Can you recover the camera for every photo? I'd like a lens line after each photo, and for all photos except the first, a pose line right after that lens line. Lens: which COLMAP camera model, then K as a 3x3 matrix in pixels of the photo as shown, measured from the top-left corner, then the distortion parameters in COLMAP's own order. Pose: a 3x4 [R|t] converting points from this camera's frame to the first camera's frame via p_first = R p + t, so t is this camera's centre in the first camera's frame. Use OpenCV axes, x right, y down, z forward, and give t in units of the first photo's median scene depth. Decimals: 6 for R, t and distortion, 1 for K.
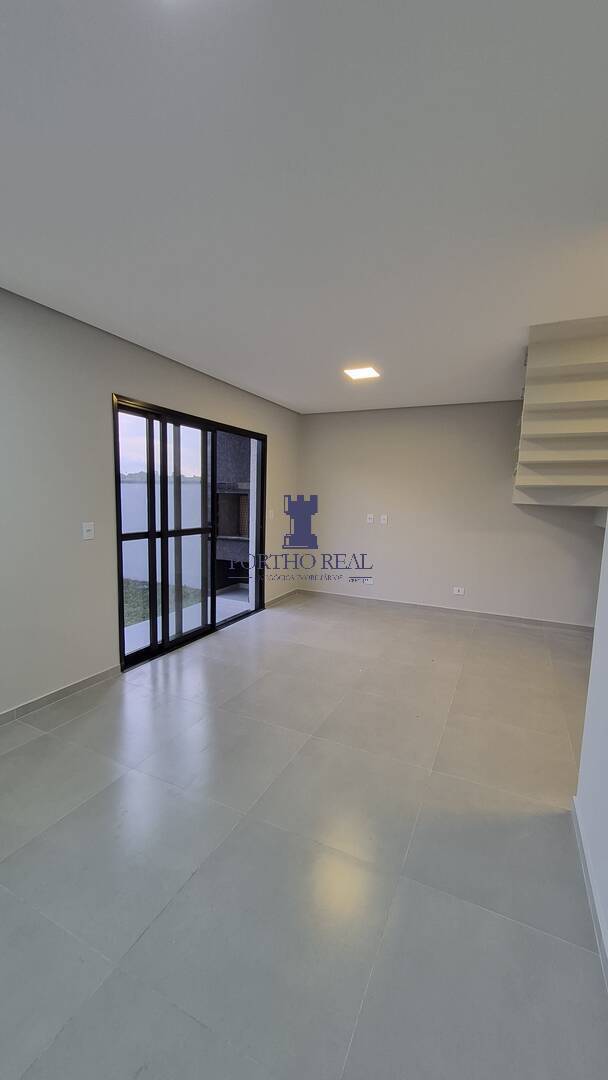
lens RADIAL K [[422.8, 0, 303.0], [0, 422.8, 533.8], [0, 0, 1]] dist [-0.011855, -0.000187]
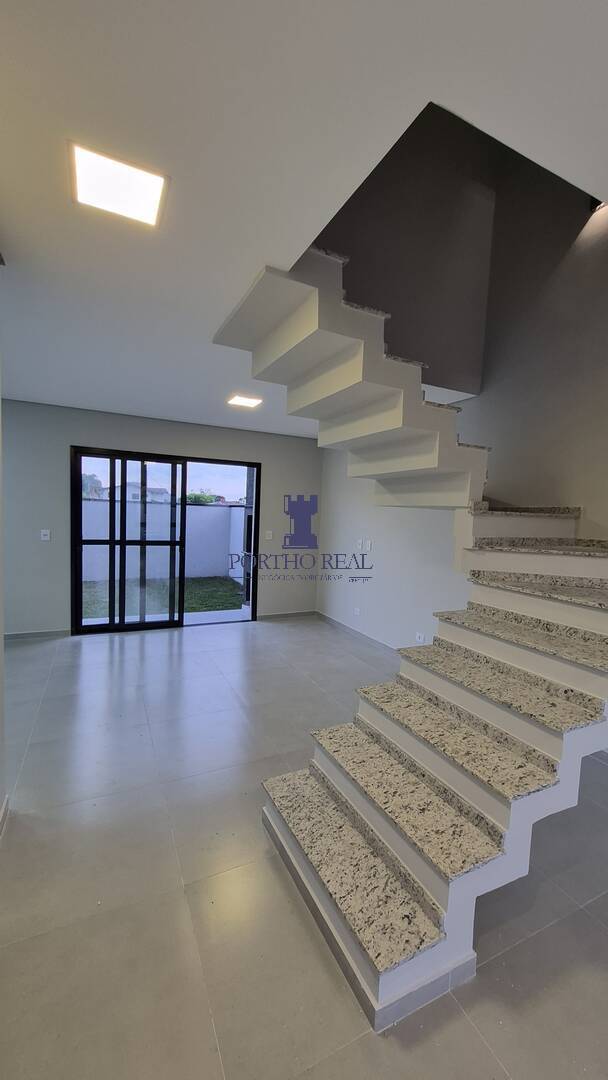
lens RADIAL K [[422.8, 0, 301.8], [0, 422.8, 537.7], [0, 0, 1]] dist [-0.011855, -0.000187]
pose [[0.784347, 0.047100, -0.618532, 0.955025], [-0.078816, 0.996599, -0.024056, -0.027686], [0.615295, 0.067618, 0.785391, 0.297499]]
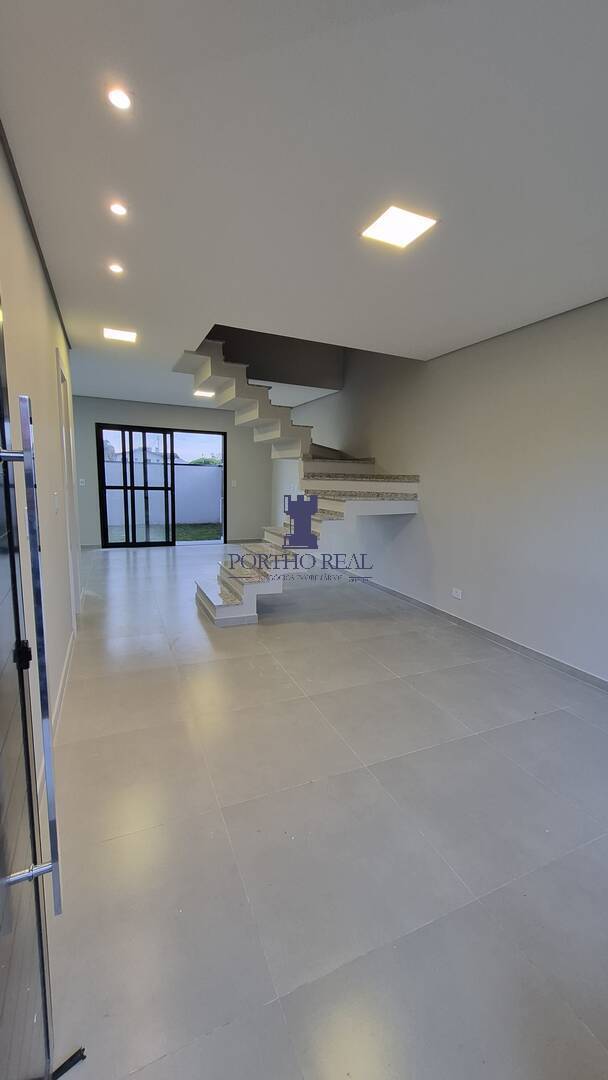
lens RADIAL K [[422.8, 0, 303.0], [0, 422.8, 543.3], [0, 0, 1]] dist [-0.011855, -0.000187]
pose [[0.767678, 0.102140, -0.632644, 1.609451], [-0.071602, 0.994706, 0.073710, 0.056785], [0.636823, -0.011287, 0.770927, -0.036948]]
